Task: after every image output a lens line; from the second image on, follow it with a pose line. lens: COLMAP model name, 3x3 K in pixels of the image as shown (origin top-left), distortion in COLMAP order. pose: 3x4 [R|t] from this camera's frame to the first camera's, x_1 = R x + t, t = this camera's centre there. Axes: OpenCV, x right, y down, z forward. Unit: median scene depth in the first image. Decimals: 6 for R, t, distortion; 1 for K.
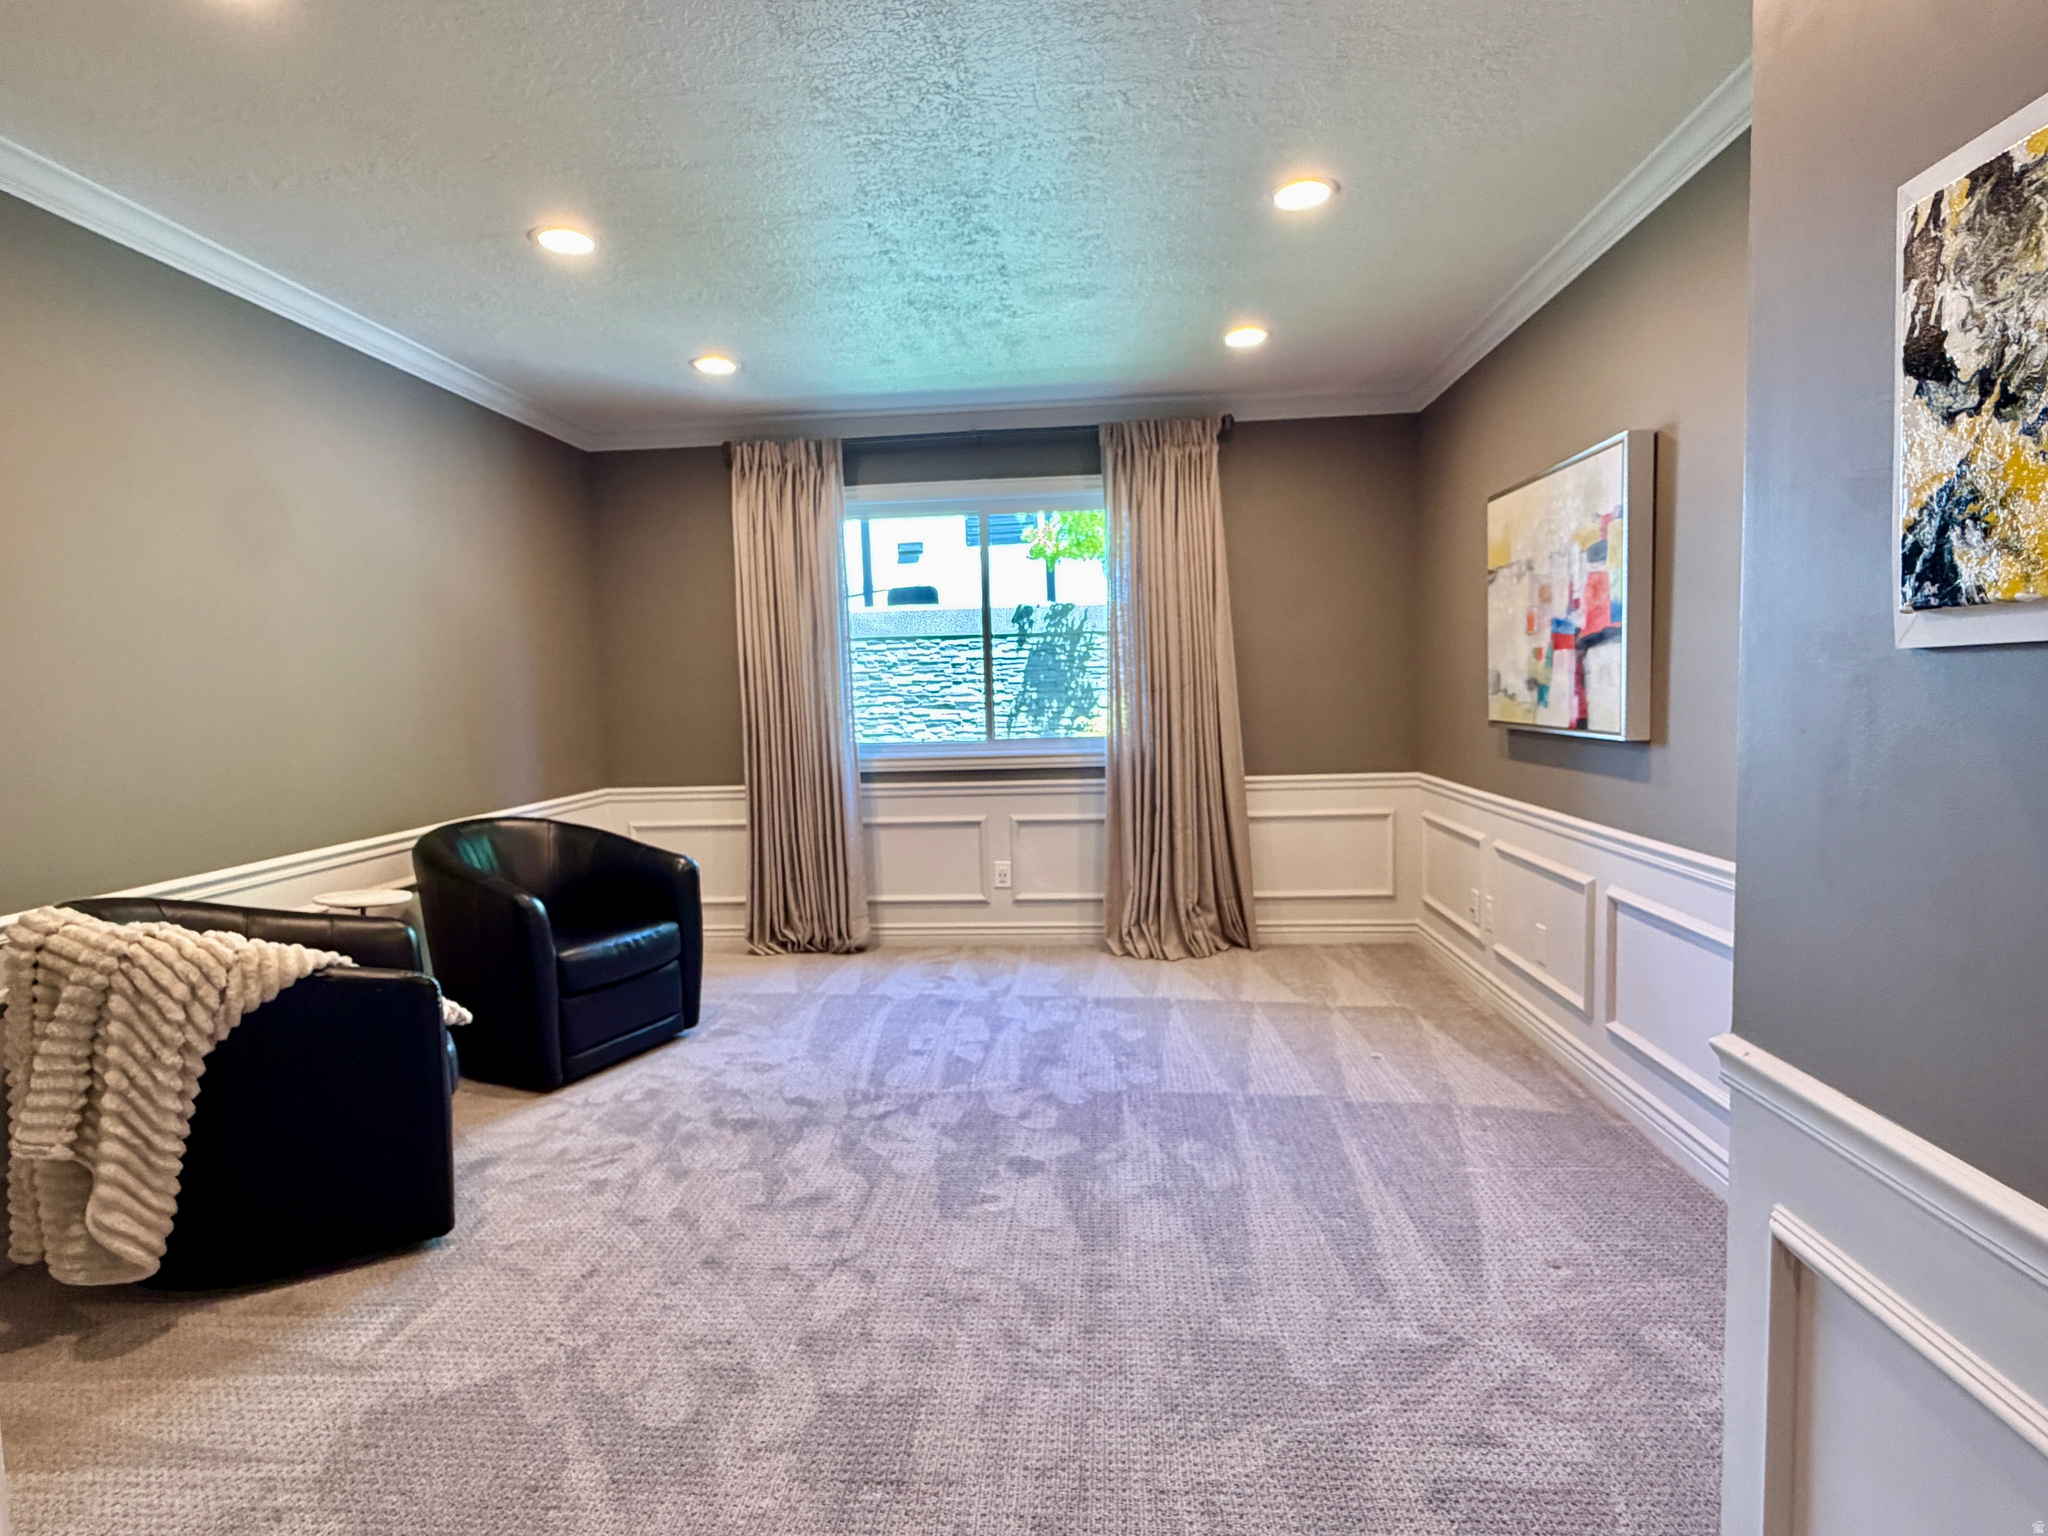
lens RADIAL K [[1117.1, 0, 1024.0], [0, 1117.1, 768.0], [0, 0, 1]] dist [0.003333, -0.000702]
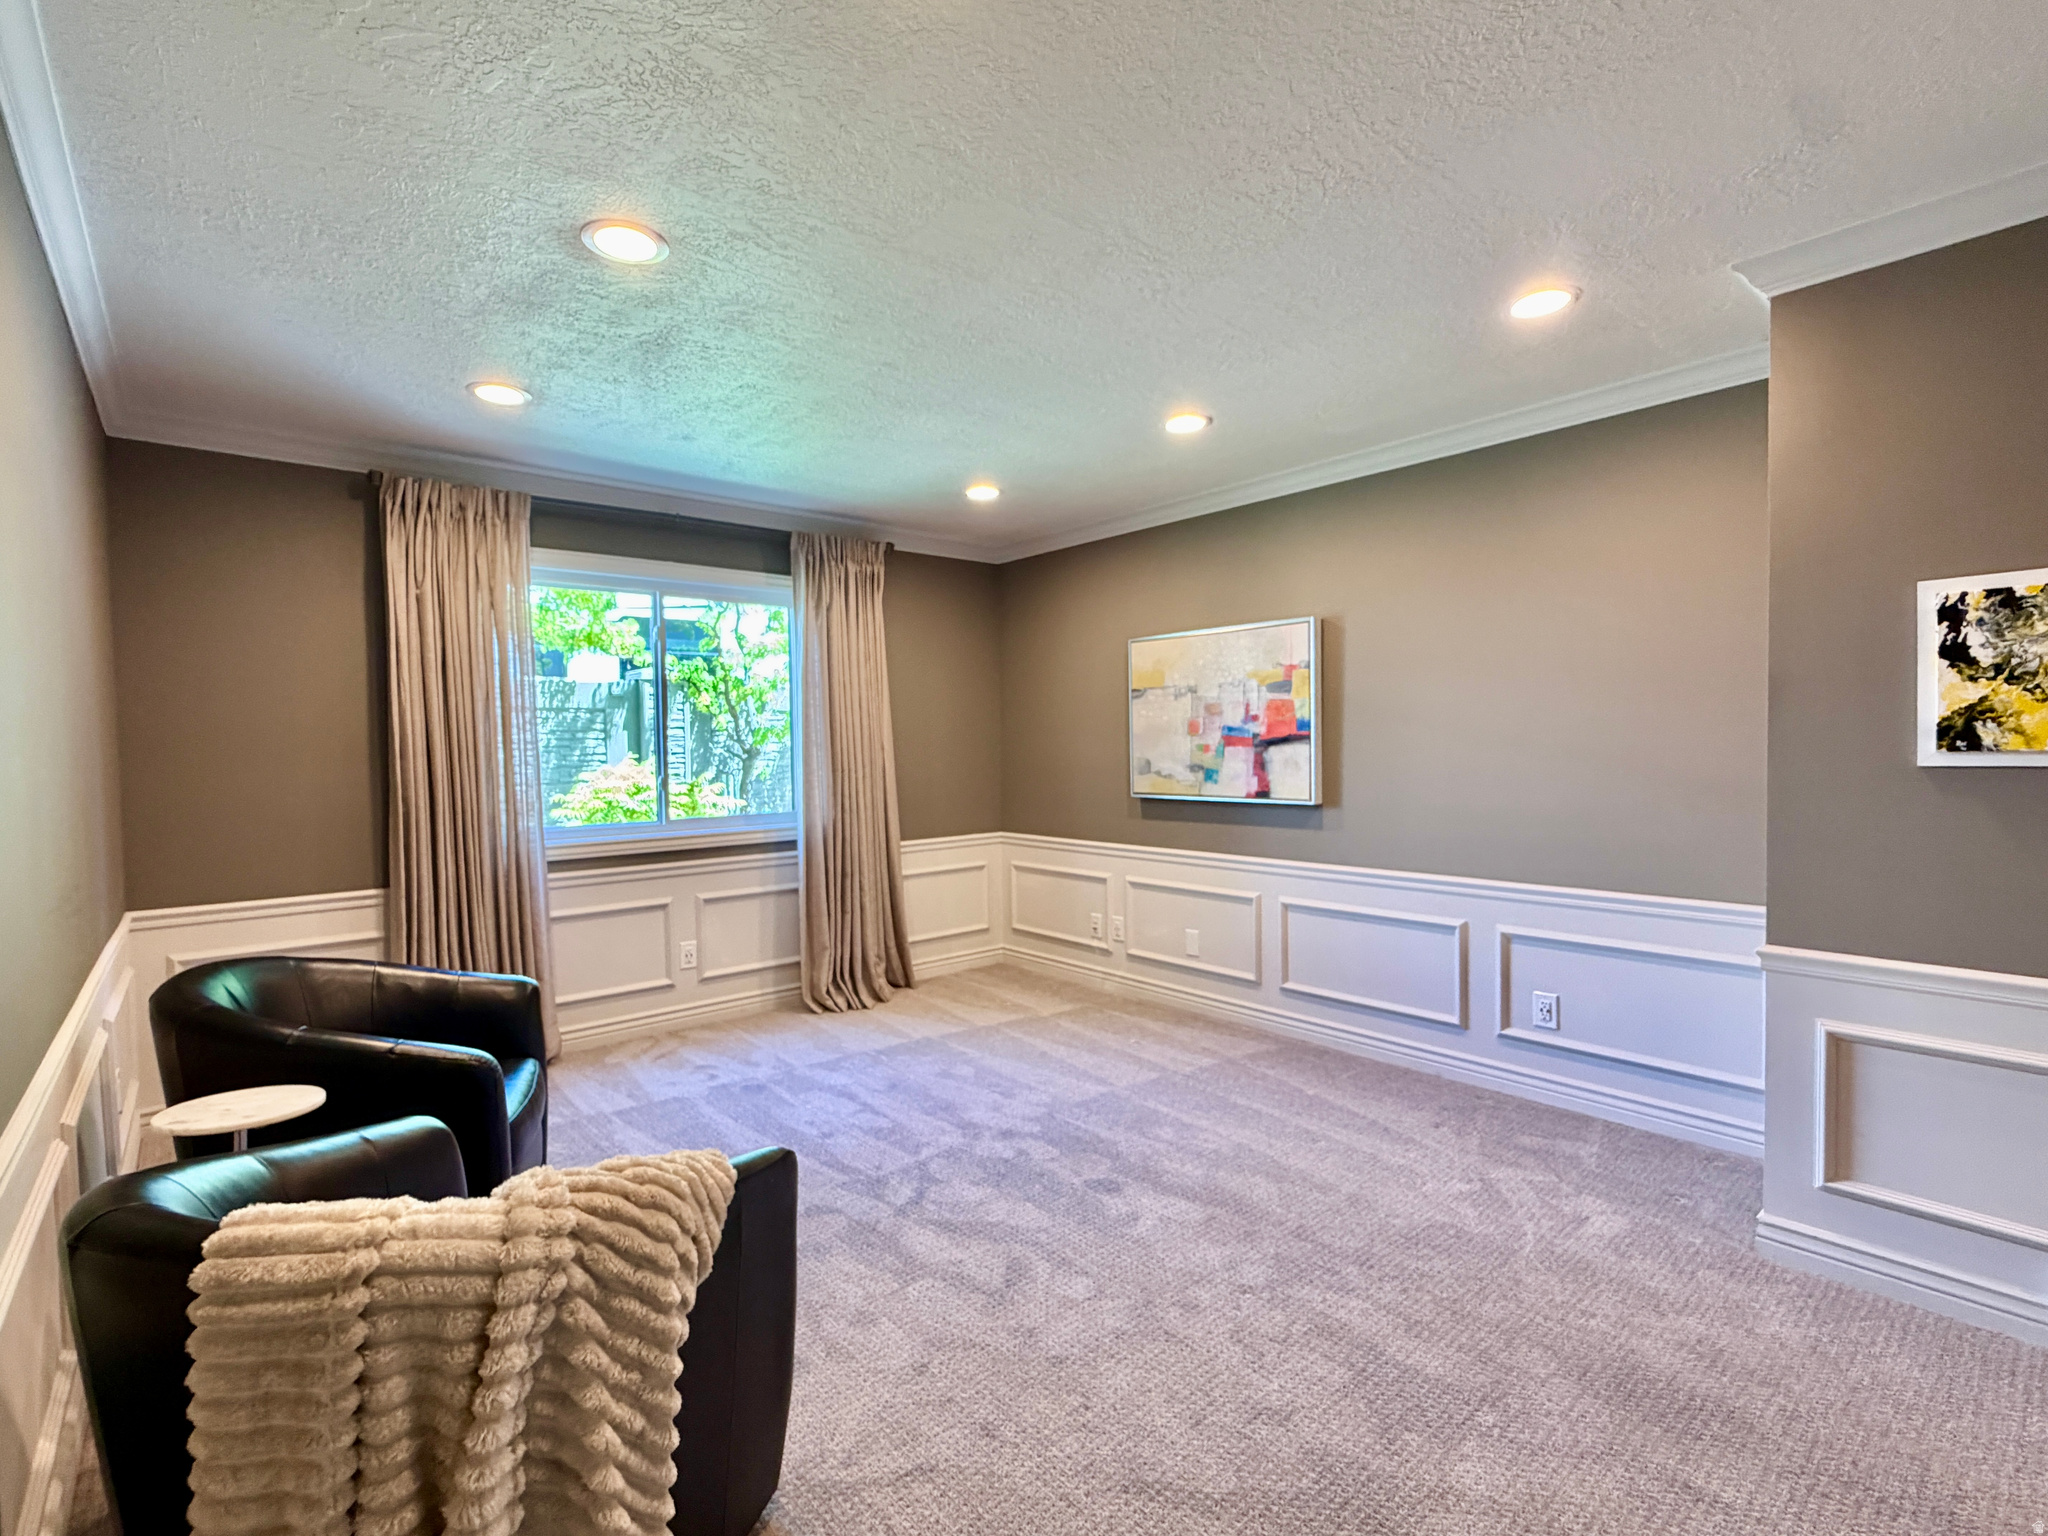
lens RADIAL K [[942.1, 0, 1024.0], [0, 942.1, 768.0], [0, 0, 1]] dist [-0.002922, -0.000028]
pose [[0.705447, -0.001072, 0.708762, -0.590672], [0.046696, 0.997896, -0.044968, -0.028847], [-0.707223, 0.064819, 0.704013, 0.269254]]
